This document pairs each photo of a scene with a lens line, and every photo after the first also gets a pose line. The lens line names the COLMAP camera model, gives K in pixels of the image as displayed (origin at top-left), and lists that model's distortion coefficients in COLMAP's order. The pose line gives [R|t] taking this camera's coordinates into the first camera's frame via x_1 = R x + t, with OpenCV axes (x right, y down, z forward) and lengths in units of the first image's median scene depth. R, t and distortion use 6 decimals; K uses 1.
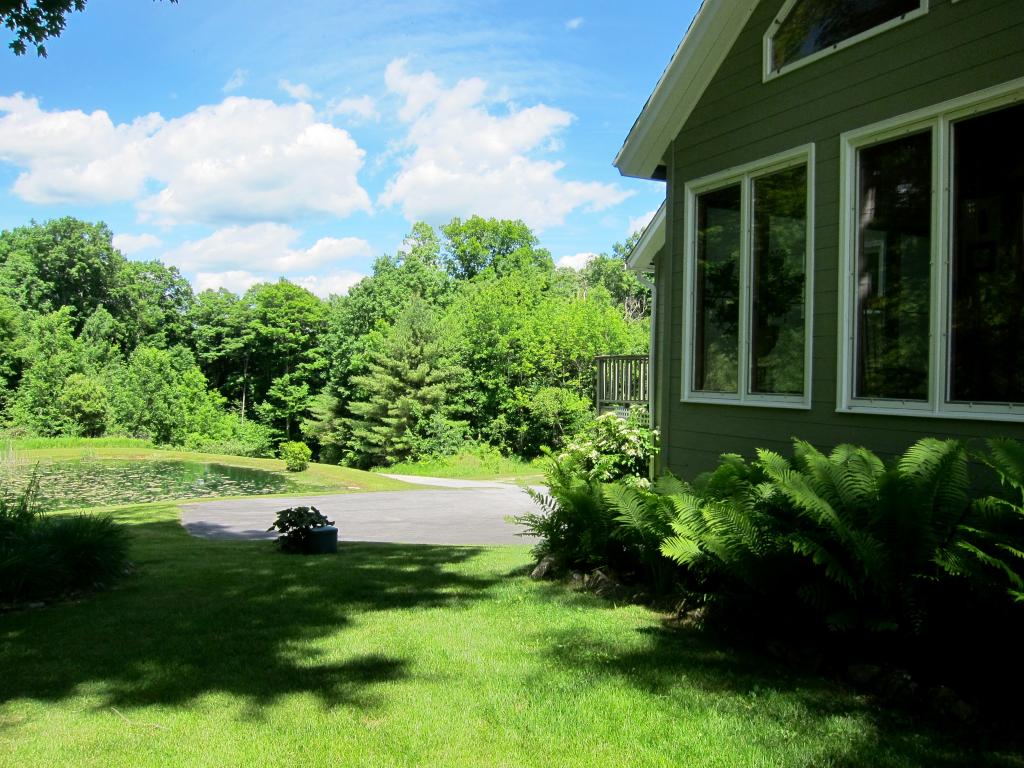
lens RADIAL K [[911.2, 0, 515.4], [0, 911.2, 387.6], [0, 0, 1]] dist [-0.021817, -0.009389]
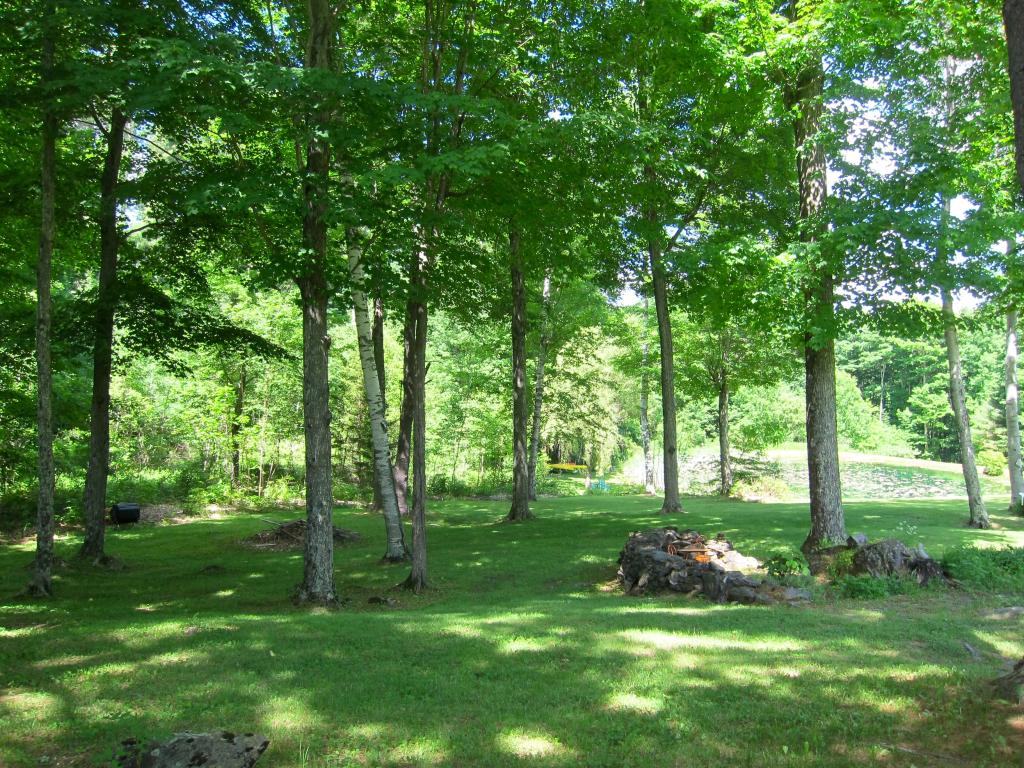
lens RADIAL K [[911.2, 0, 515.7], [0, 911.2, 391.2], [0, 0, 1]] dist [-0.021817, -0.009389]
pose [[0.822138, -0.010740, -0.569187, -0.045161], [0.015249, 0.999879, 0.003159, -0.020879], [0.569084, -0.011276, 0.822202, -0.216726]]
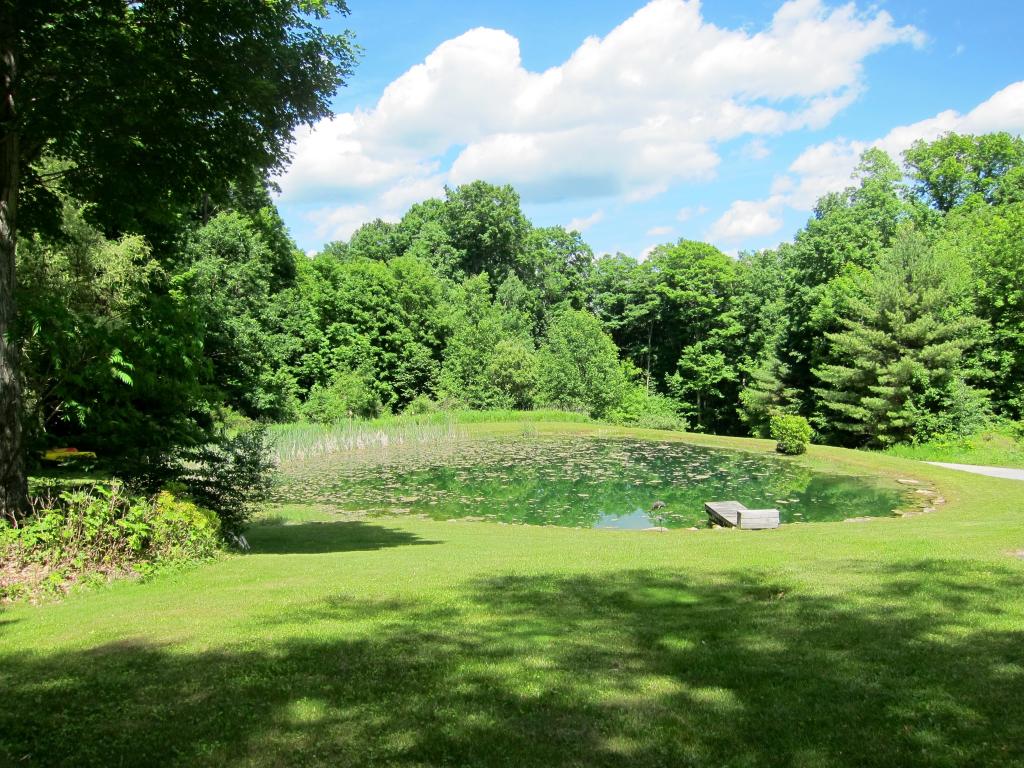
lens RADIAL K [[911.2, 0, 511.0], [0, 911.2, 375.1], [0, 0, 1]] dist [-0.021817, -0.009389]
pose [[0.924702, -0.011764, -0.380509, -0.100201], [0.016366, 0.999827, 0.008860, 0.008702], [0.380339, -0.014420, 0.924735, 0.122789]]
